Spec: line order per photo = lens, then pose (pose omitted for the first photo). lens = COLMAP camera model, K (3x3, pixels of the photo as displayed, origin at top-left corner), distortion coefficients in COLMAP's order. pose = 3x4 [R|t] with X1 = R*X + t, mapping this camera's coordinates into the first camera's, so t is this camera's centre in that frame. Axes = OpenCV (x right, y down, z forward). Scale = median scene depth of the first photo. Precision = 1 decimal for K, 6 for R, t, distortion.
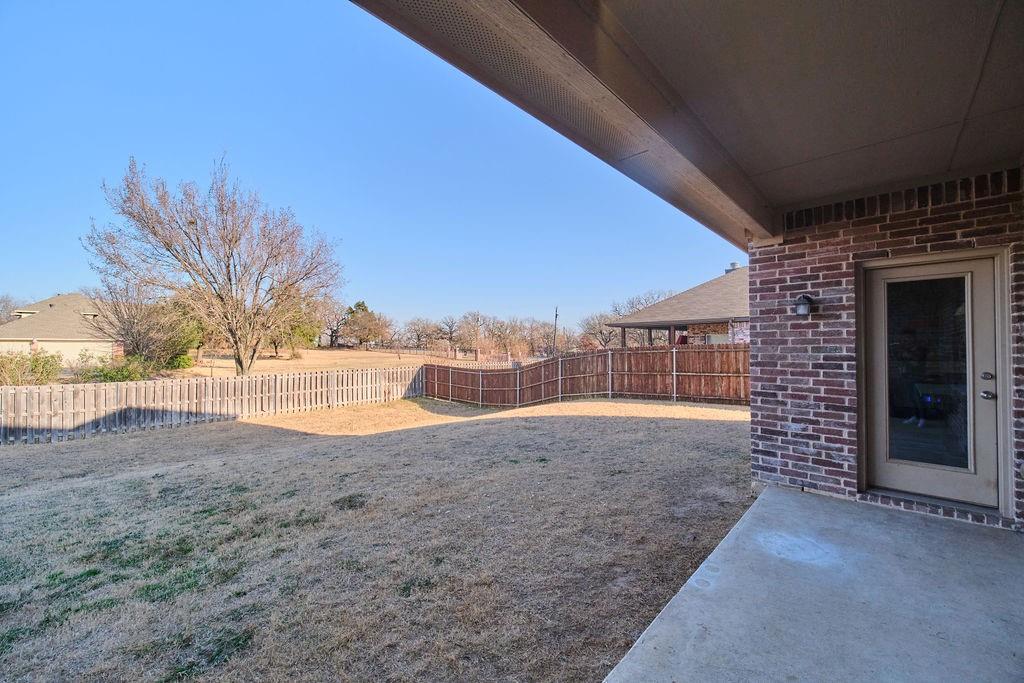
lens RADIAL K [[404.8, 0, 513.7], [0, 404.8, 341.9], [0, 0, 1]] dist [-0.007651, 0.000278]
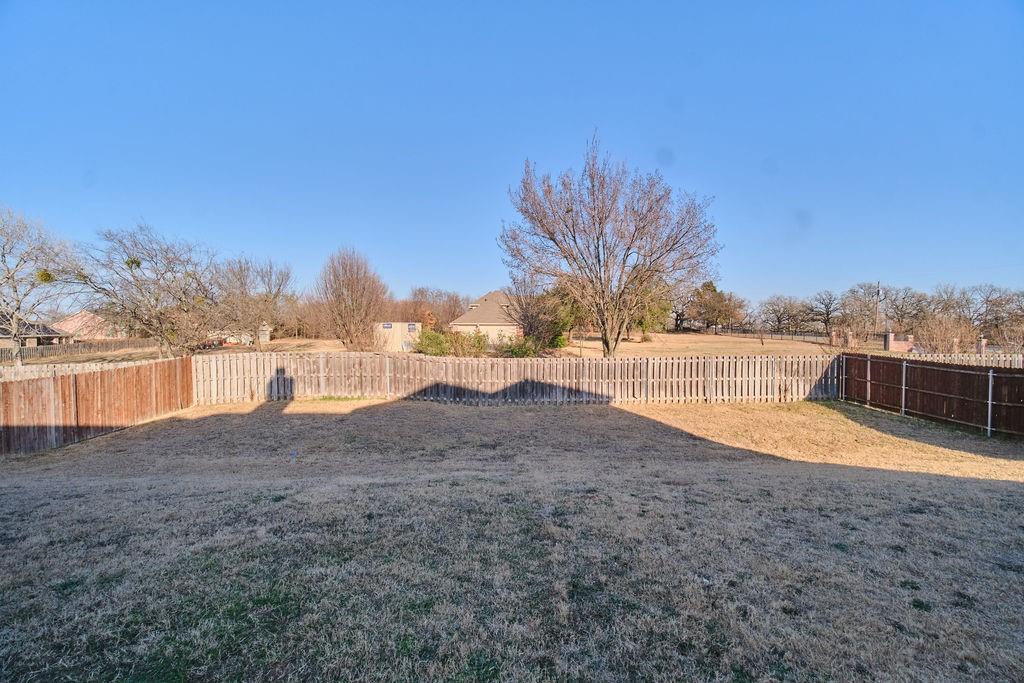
lens RADIAL K [[404.8, 0, 513.7], [0, 404.8, 341.9], [0, 0, 1]] dist [-0.007651, 0.000278]
pose [[0.700603, 0.022227, -0.713205, -0.131886], [0.005399, 0.999321, 0.036447, 0.009556], [0.713531, -0.029386, 0.700008, 0.139086]]
